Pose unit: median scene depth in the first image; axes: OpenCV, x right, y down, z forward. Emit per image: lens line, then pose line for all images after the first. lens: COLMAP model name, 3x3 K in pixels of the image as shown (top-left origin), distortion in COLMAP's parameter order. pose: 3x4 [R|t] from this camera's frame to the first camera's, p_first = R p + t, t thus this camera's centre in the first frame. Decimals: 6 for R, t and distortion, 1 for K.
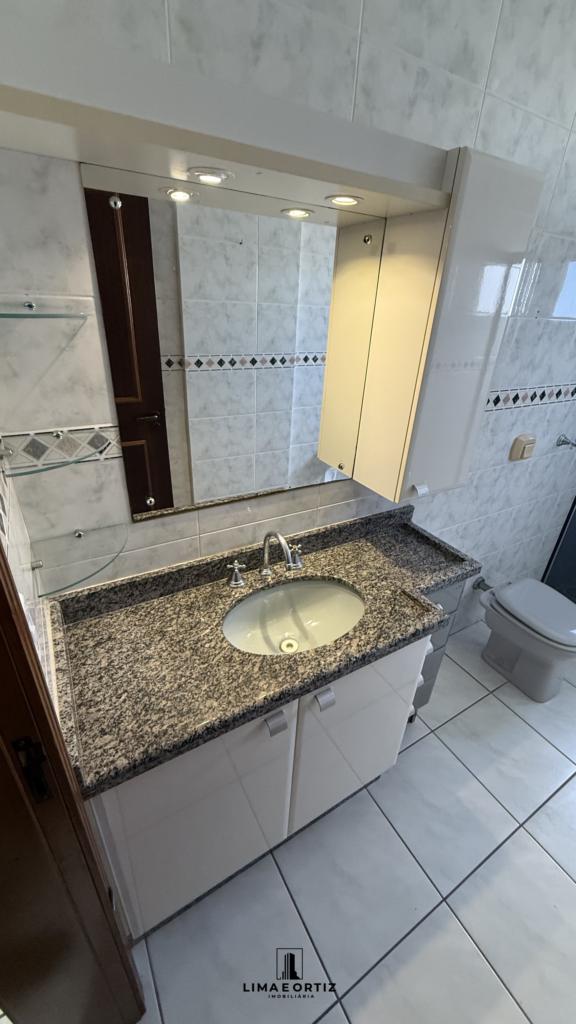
lens RADIAL K [[408.1, 0, 286.7], [0, 408.1, 509.2], [0, 0, 1]] dist [-0.001419, -0.000099]
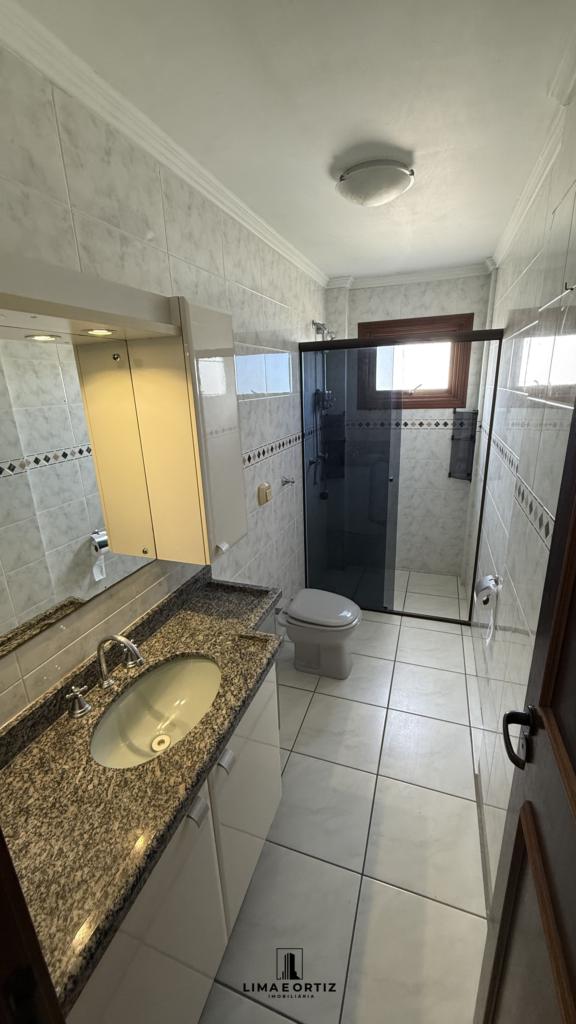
lens RADIAL K [[408.1, 0, 286.7], [0, 408.1, 509.2], [0, 0, 1]] dist [-0.001419, -0.000099]
pose [[0.763810, -0.261275, 0.590195, -0.190225], [0.357281, 0.932685, -0.049489, -0.025178], [-0.537535, 0.248665, 0.805743, -0.071029]]
